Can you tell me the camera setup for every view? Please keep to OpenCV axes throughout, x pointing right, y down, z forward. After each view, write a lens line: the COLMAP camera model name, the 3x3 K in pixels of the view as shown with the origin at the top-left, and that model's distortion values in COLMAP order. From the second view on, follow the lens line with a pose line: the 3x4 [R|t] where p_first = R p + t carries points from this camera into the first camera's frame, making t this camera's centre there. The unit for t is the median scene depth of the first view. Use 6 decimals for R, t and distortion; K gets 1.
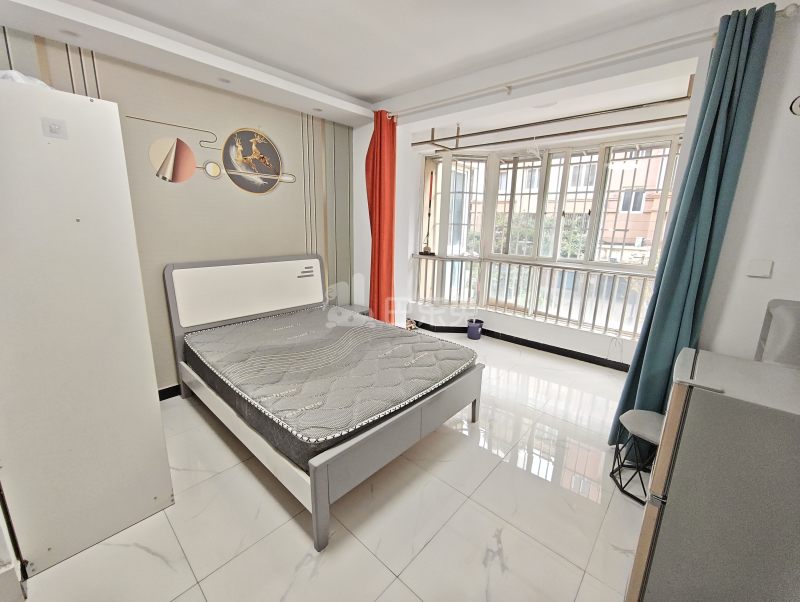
lens RADIAL K [[334.7, 0, 398.4], [0, 334.7, 300.5], [0, 0, 1]] dist [-0.001250, -0.001924]
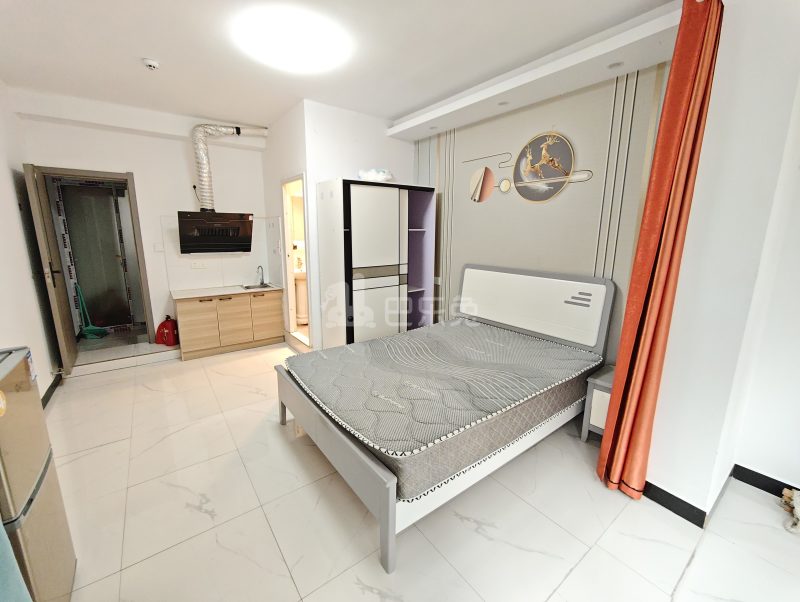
lens RADIAL K [[334.7, 0, 398.7], [0, 334.7, 298.7], [0, 0, 1]] dist [-0.001250, -0.001924]
pose [[-0.195108, 0.171427, -0.965684, 0.589311], [-0.233349, 0.948219, 0.215473, -0.172412], [0.952618, 0.267382, -0.145002, 0.829693]]
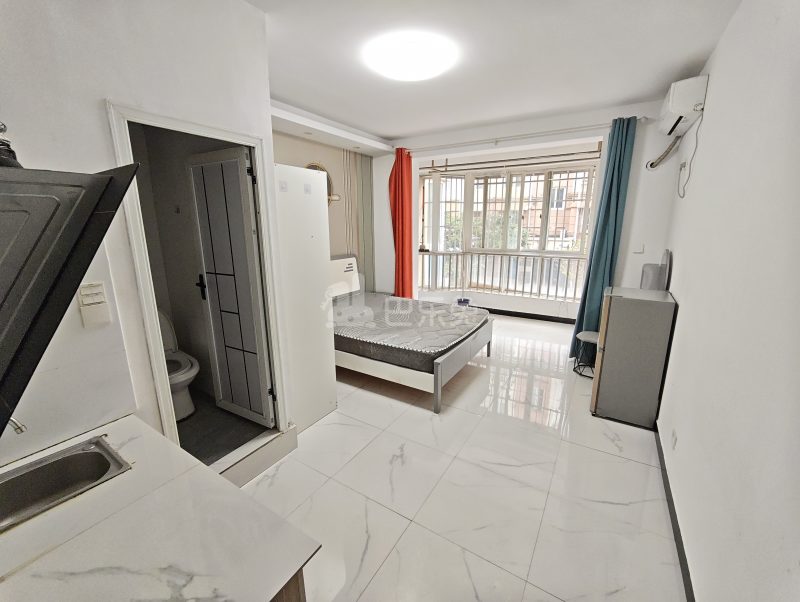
lens RADIAL K [[334.7, 0, 402.2], [0, 334.7, 299.9], [0, 0, 1]] dist [-0.001250, -0.001924]
pose [[0.982971, -0.069126, 0.170266, -0.345412], [0.068790, 0.997600, 0.007879, 0.052102], [-0.170402, 0.003967, 0.985367, -0.381576]]
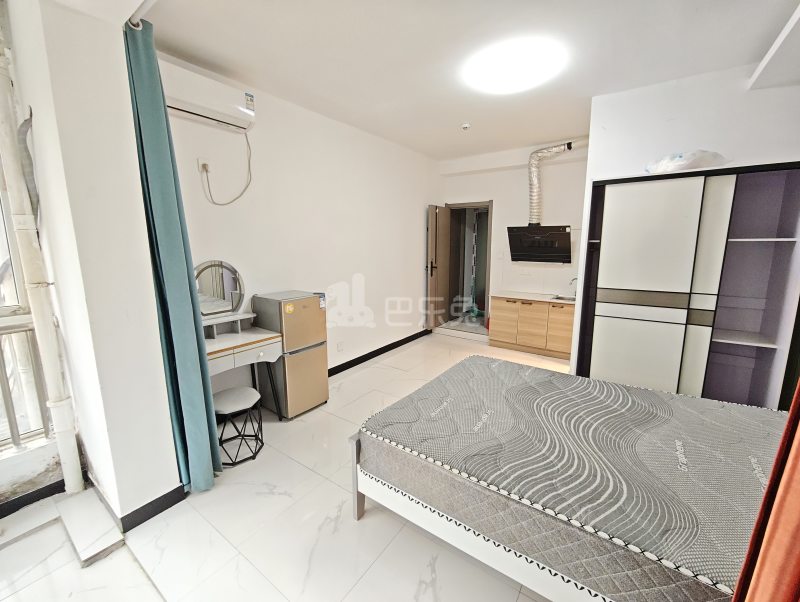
lens RADIAL K [[334.7, 0, 397.6], [0, 334.7, 297.4], [0, 0, 1]] dist [-0.001250, -0.001924]
pose [[-0.992792, -0.000641, -0.119850, 0.200007], [-0.046562, 0.923499, 0.380764, -0.280518], [0.110438, 0.383600, -0.916872, 1.244765]]
